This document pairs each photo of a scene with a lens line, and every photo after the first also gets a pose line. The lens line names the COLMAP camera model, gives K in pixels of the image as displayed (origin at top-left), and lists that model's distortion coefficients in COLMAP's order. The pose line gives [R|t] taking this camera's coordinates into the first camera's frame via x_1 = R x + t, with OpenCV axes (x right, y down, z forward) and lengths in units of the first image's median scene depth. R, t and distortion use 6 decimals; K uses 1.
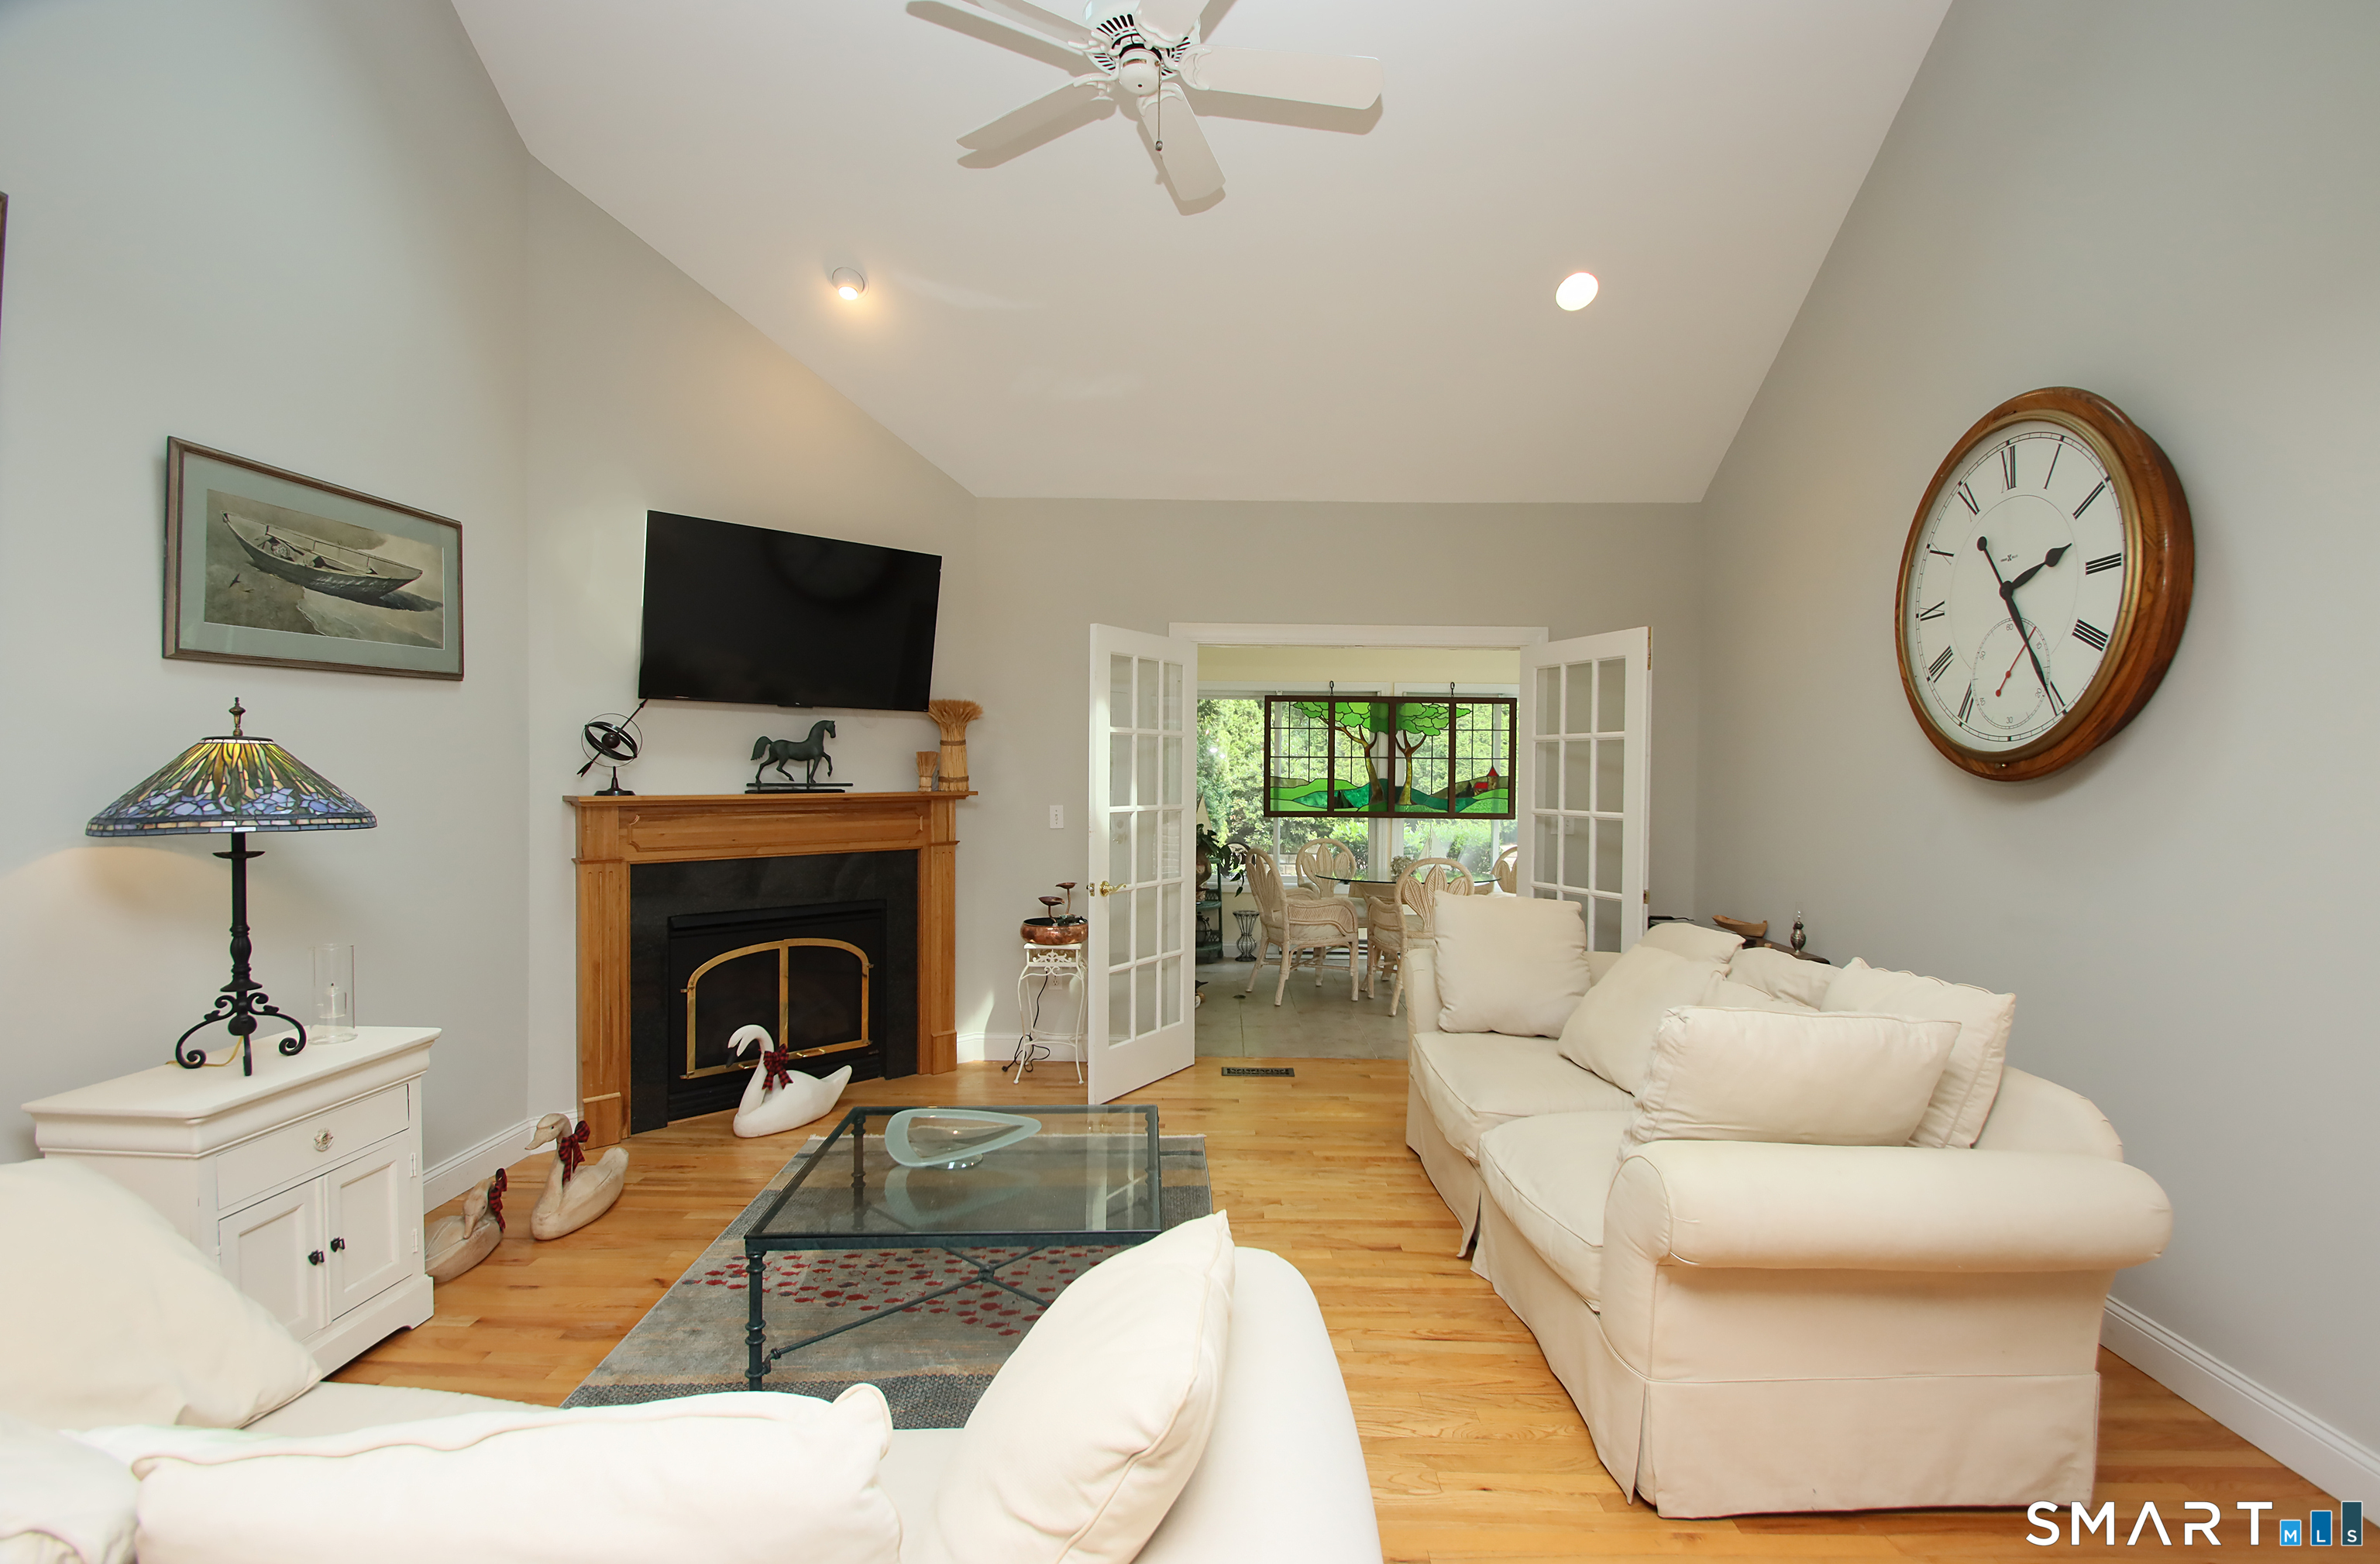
lens RADIAL K [[1110.1, 0, 1196.7], [0, 1110.1, 796.9], [0, 0, 1]] dist [0.011524, -0.014373]
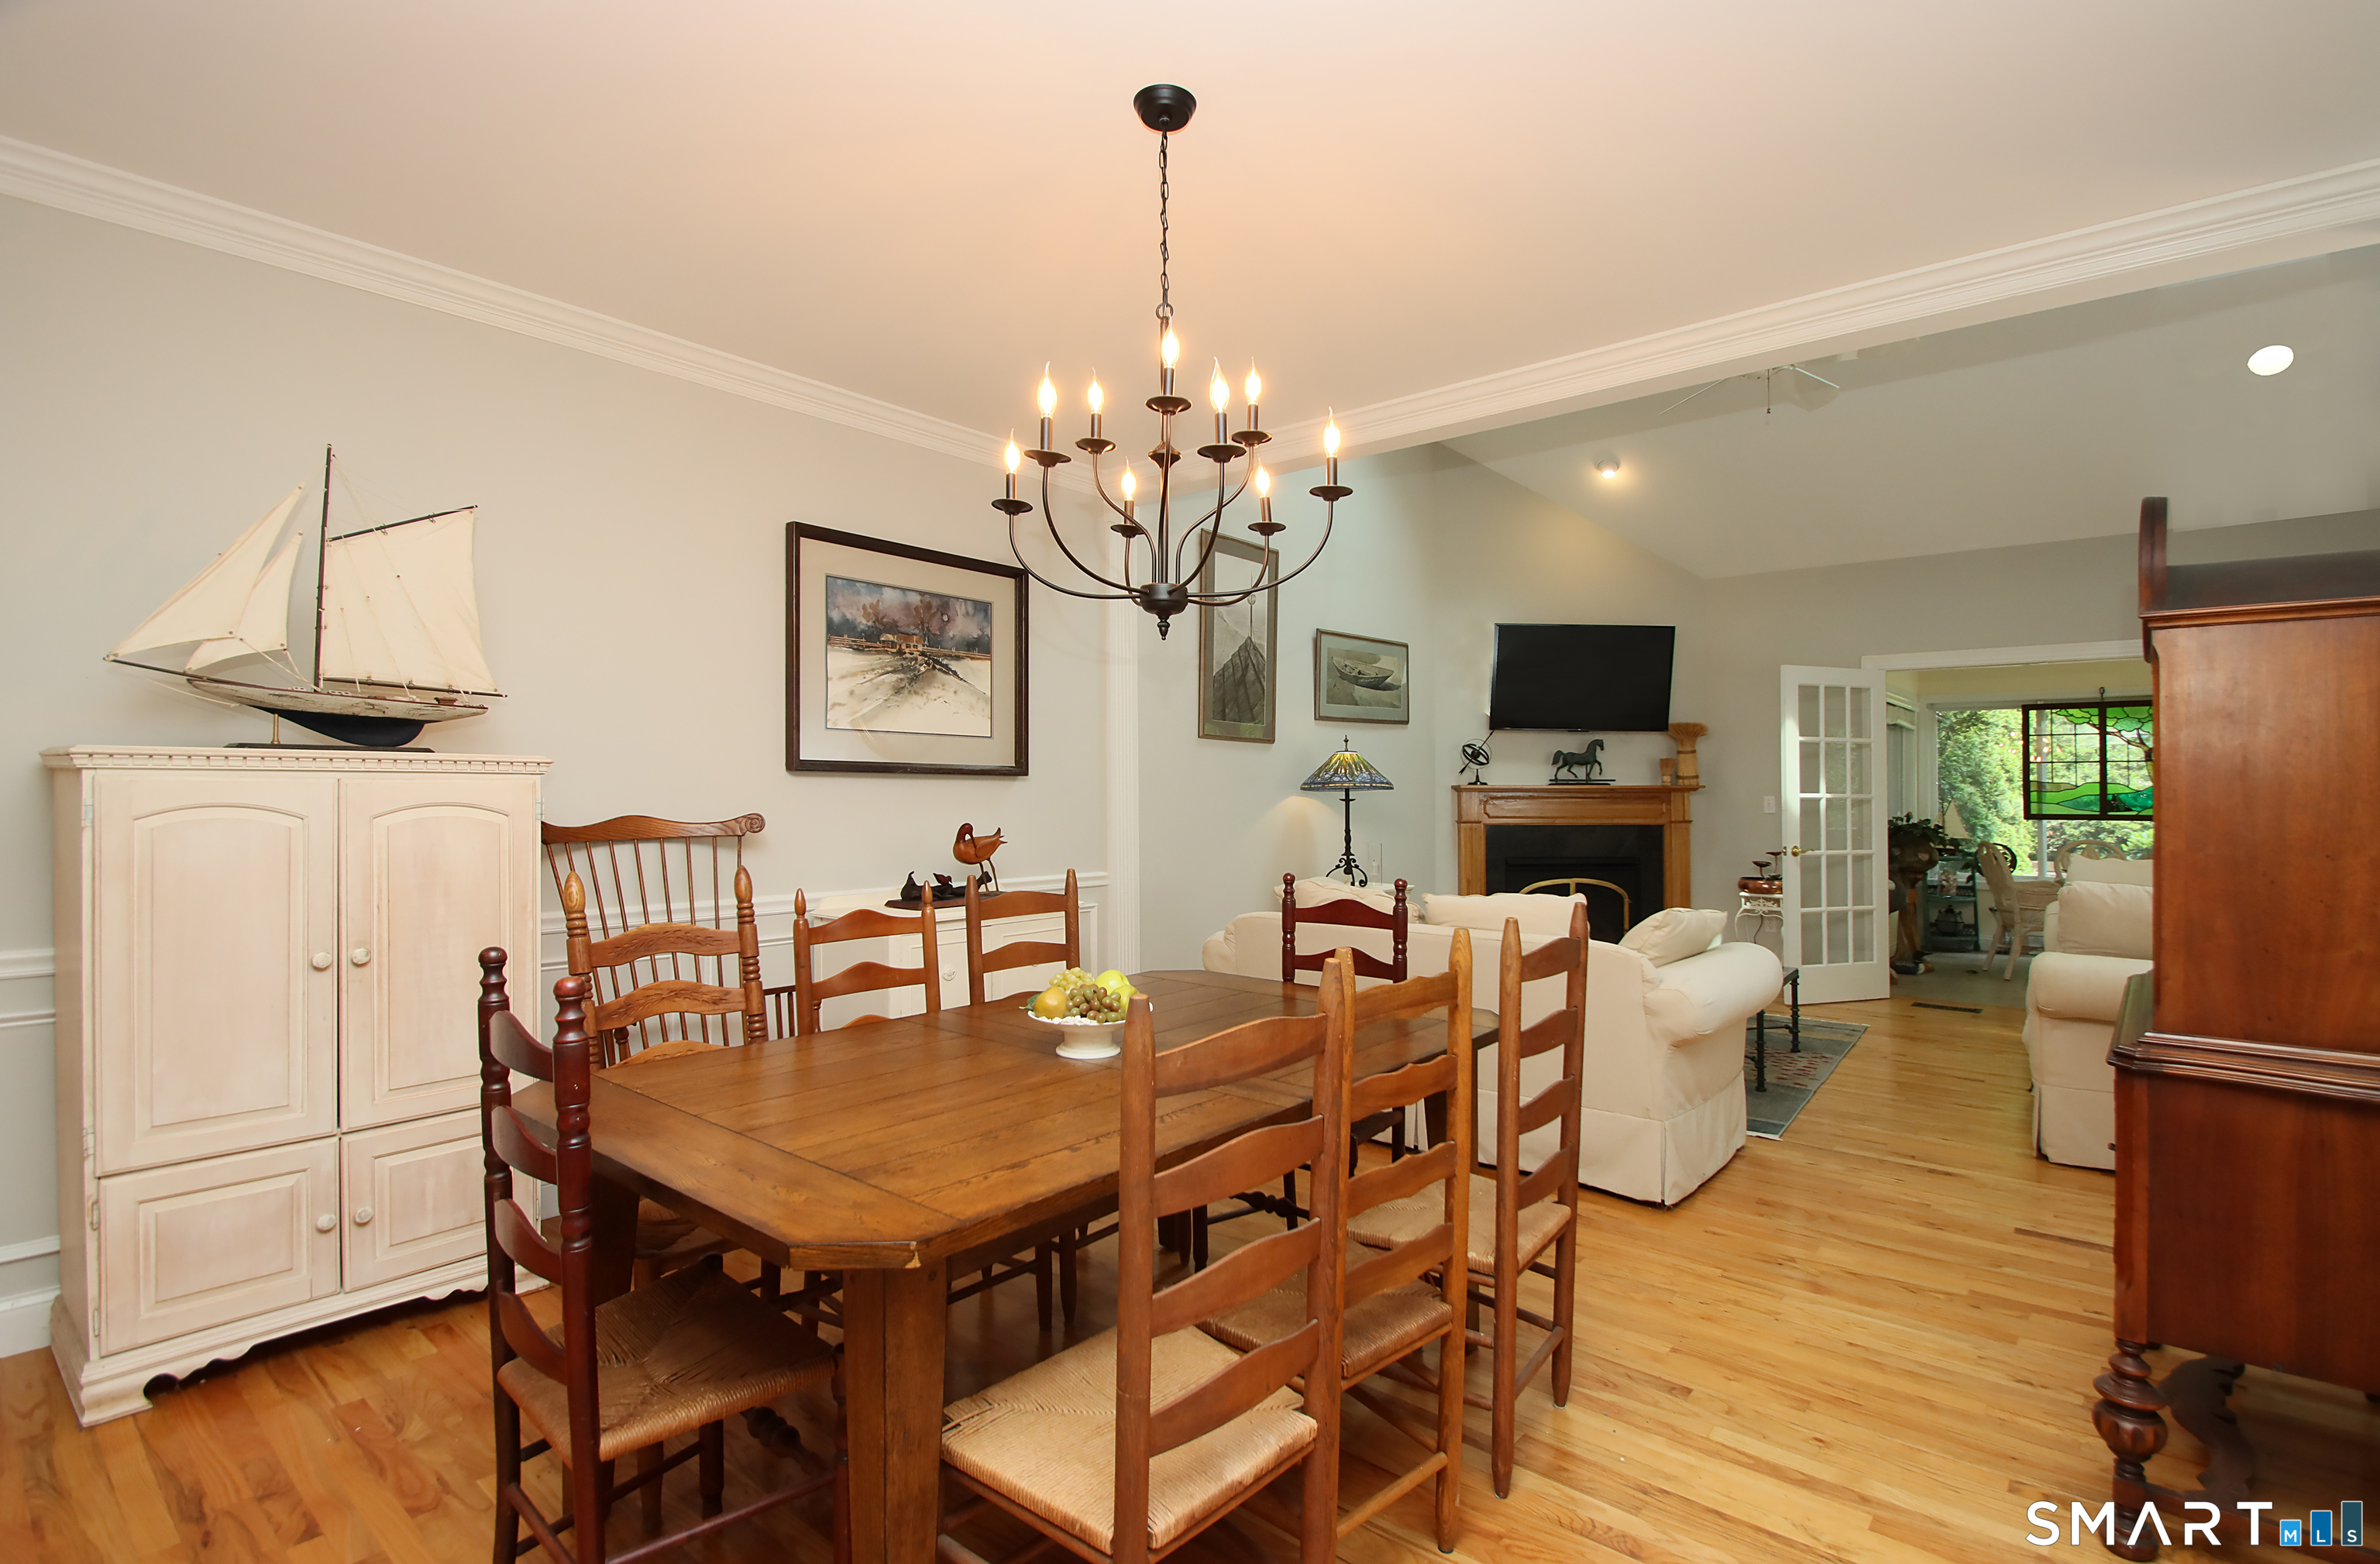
lens RADIAL K [[1110.1, 0, 1191.0], [0, 1110.1, 765.7], [0, 0, 1]] dist [0.011524, -0.014373]
pose [[0.770046, -0.018738, -0.637714, 0.213826], [-0.014736, 0.998780, -0.047141, 0.048479], [0.637819, 0.045698, 0.768830, -0.545959]]
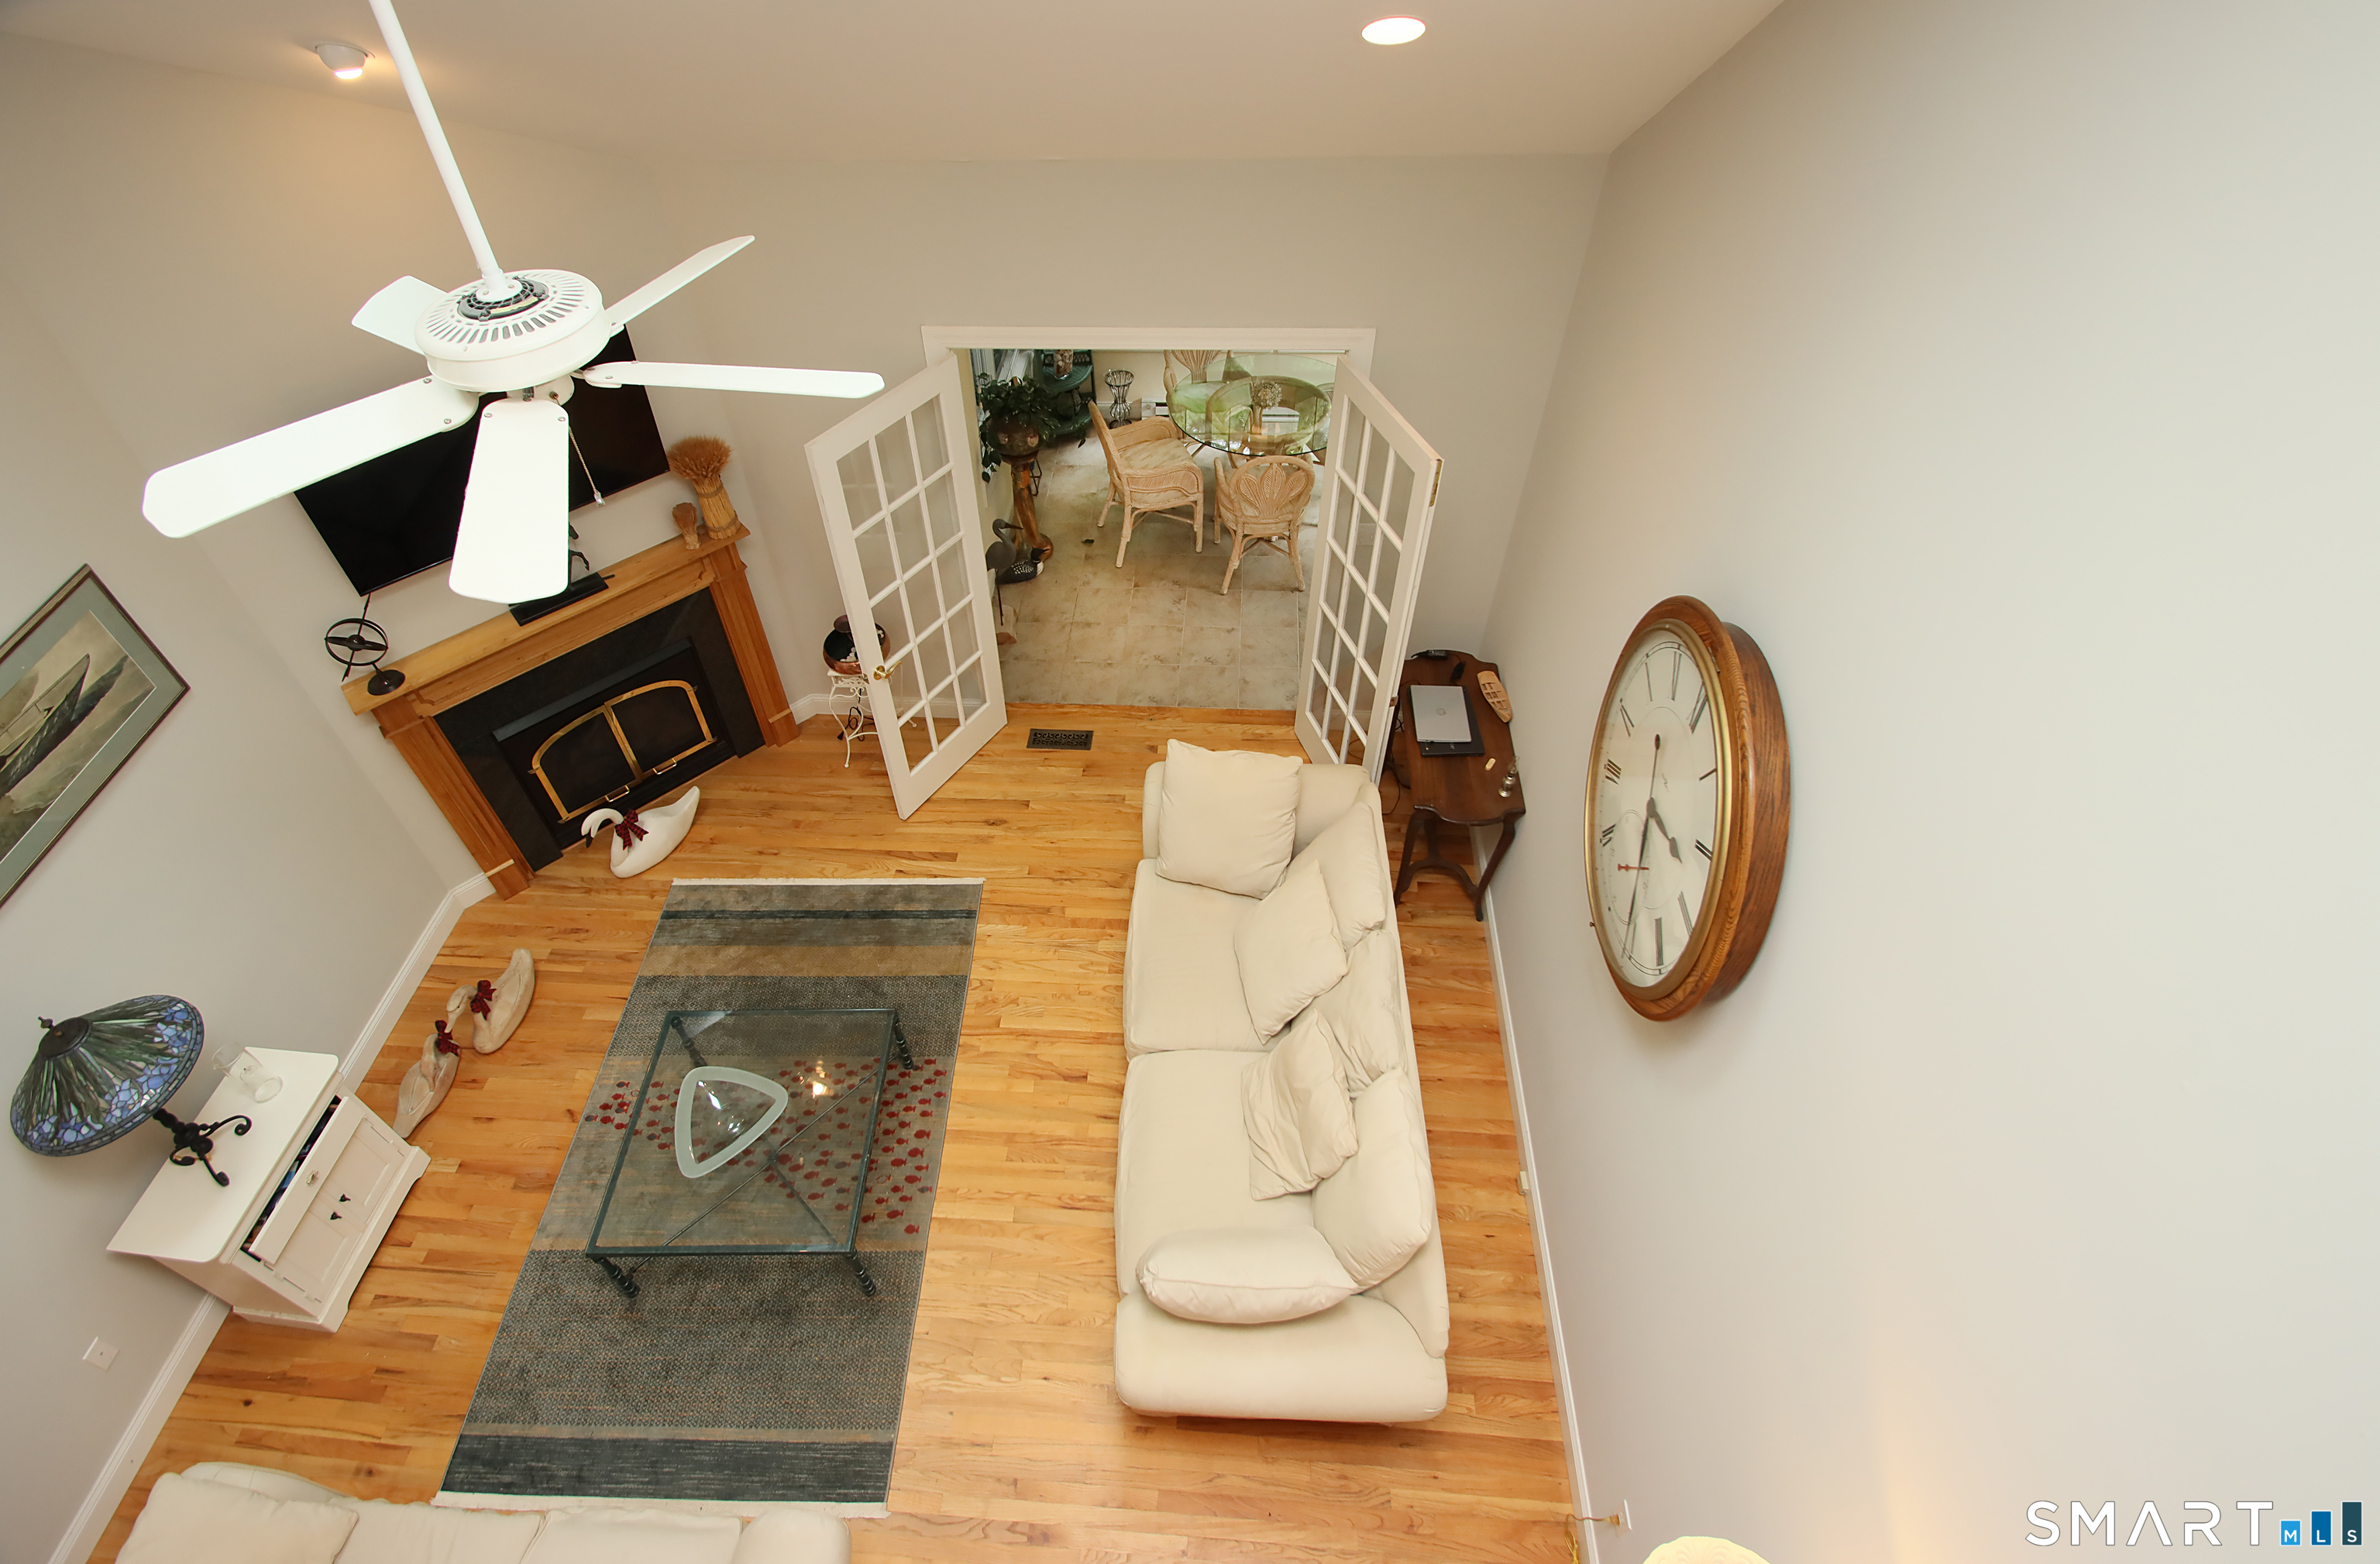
lens RADIAL K [[1110.1, 0, 1125.7], [0, 1110.1, 721.2], [0, 0, 1]] dist [0.011524, -0.014373]
pose [[0.996715, 0.020175, -0.078430, 0.219292], [0.040322, 0.716255, 0.696673, -0.574519], [0.070232, -0.697547, 0.713089, 0.220666]]
